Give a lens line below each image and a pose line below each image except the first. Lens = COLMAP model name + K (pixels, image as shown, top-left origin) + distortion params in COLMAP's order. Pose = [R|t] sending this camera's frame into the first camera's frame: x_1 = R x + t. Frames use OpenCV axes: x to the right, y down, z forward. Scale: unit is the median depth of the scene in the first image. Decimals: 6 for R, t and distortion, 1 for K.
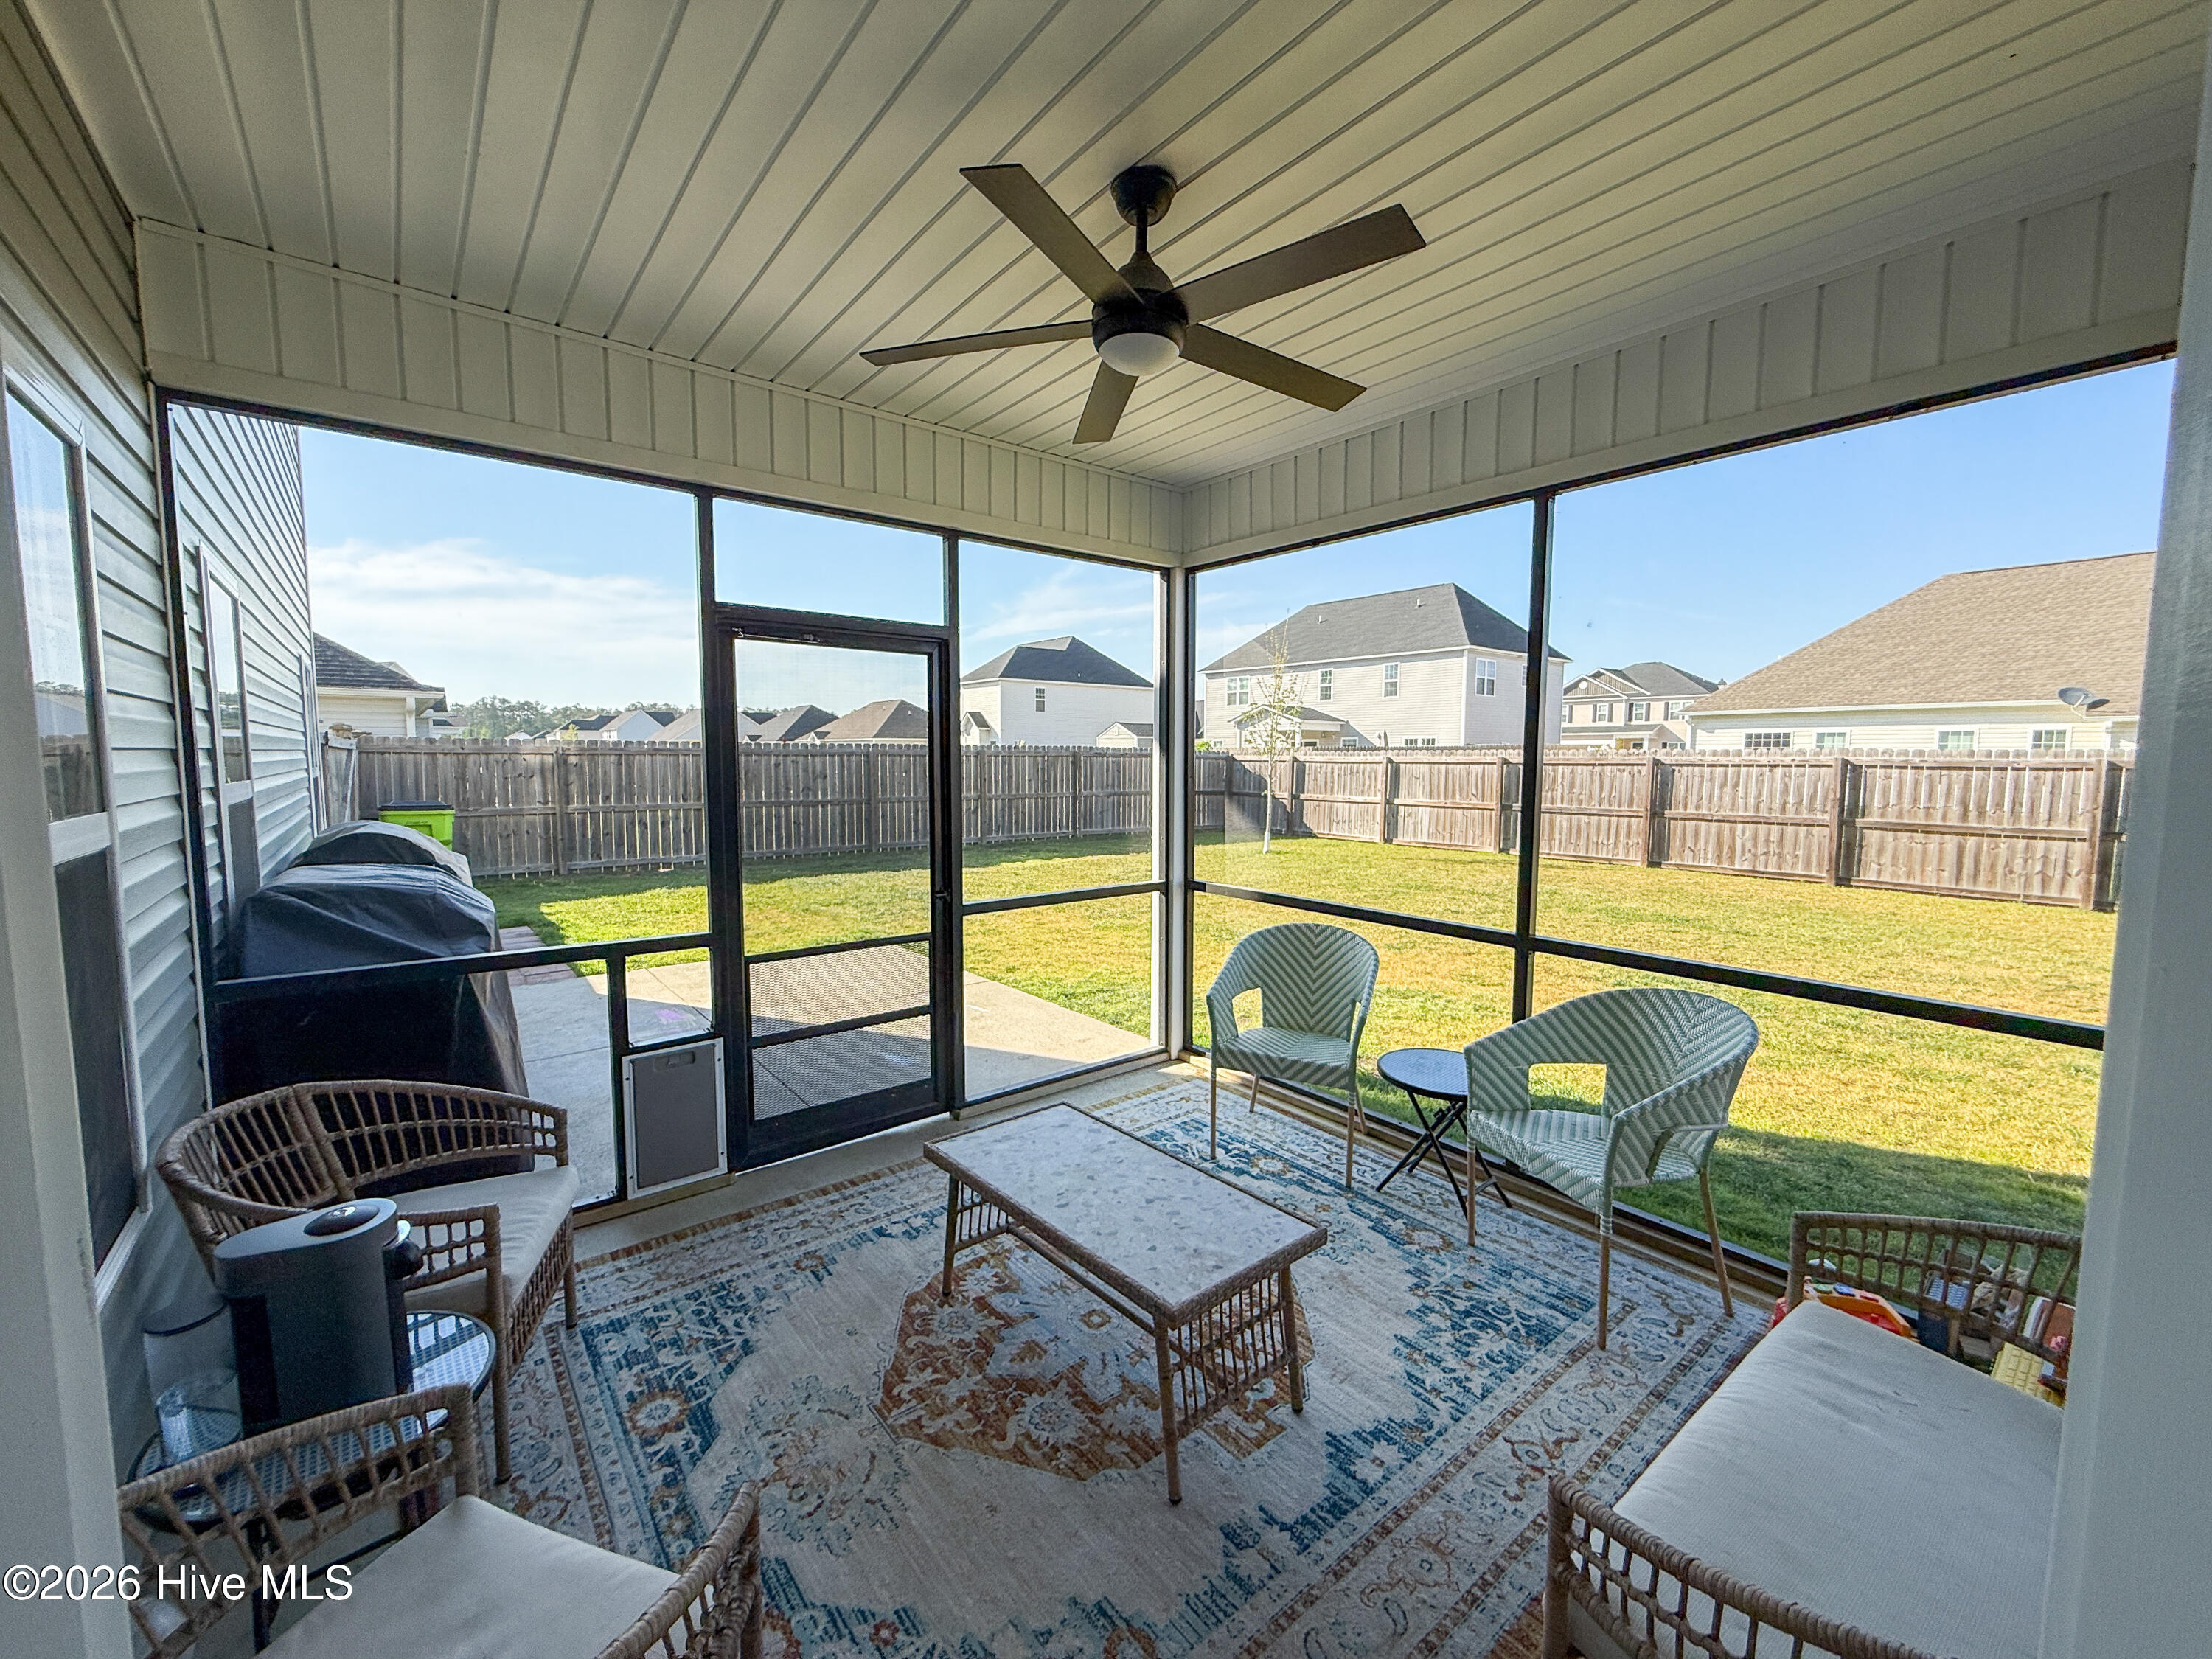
lens RADIAL K [[886.4, 0, 1102.6], [0, 886.4, 829.9], [0, 0, 1]] dist [-0.001350, -0.000240]
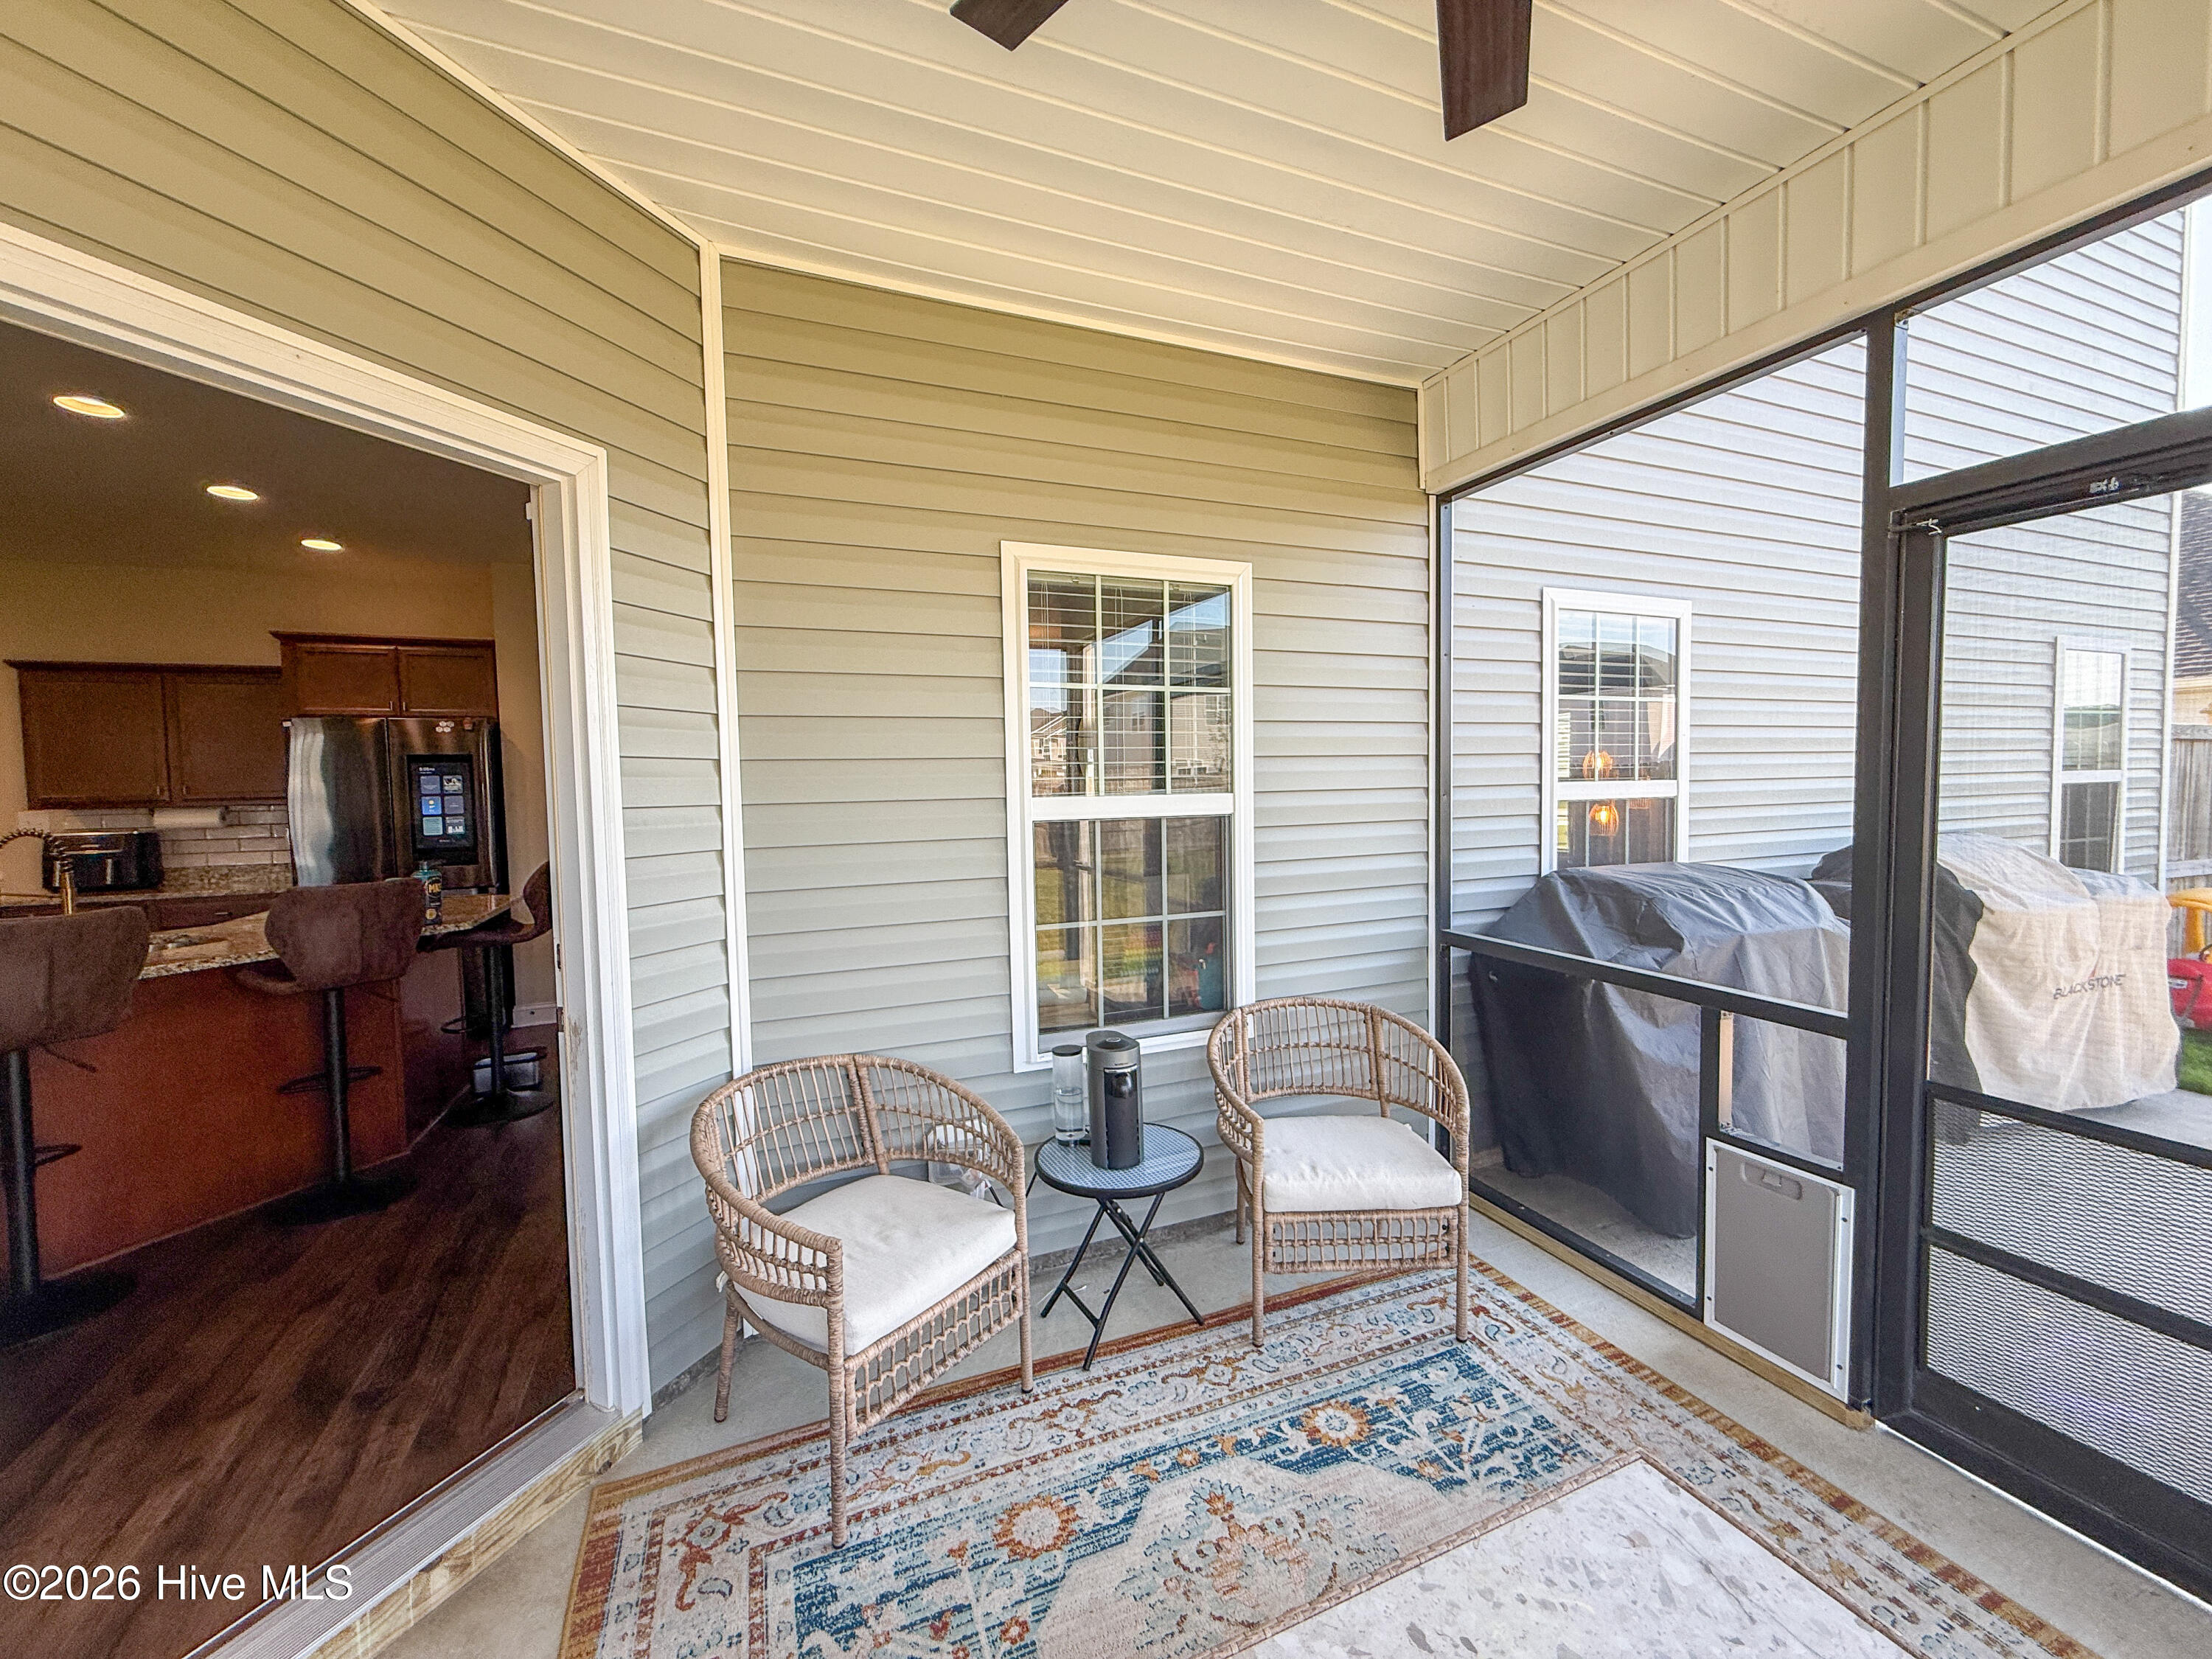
lens RADIAL K [[886.4, 0, 1104.1], [0, 886.4, 827.6], [0, 0, 1]] dist [-0.001350, -0.000240]
pose [[-0.284397, 0.052649, -0.957260, 0.405619], [-0.063426, 0.995270, 0.073583, -0.044303], [0.956606, 0.081642, -0.279712, 0.839030]]
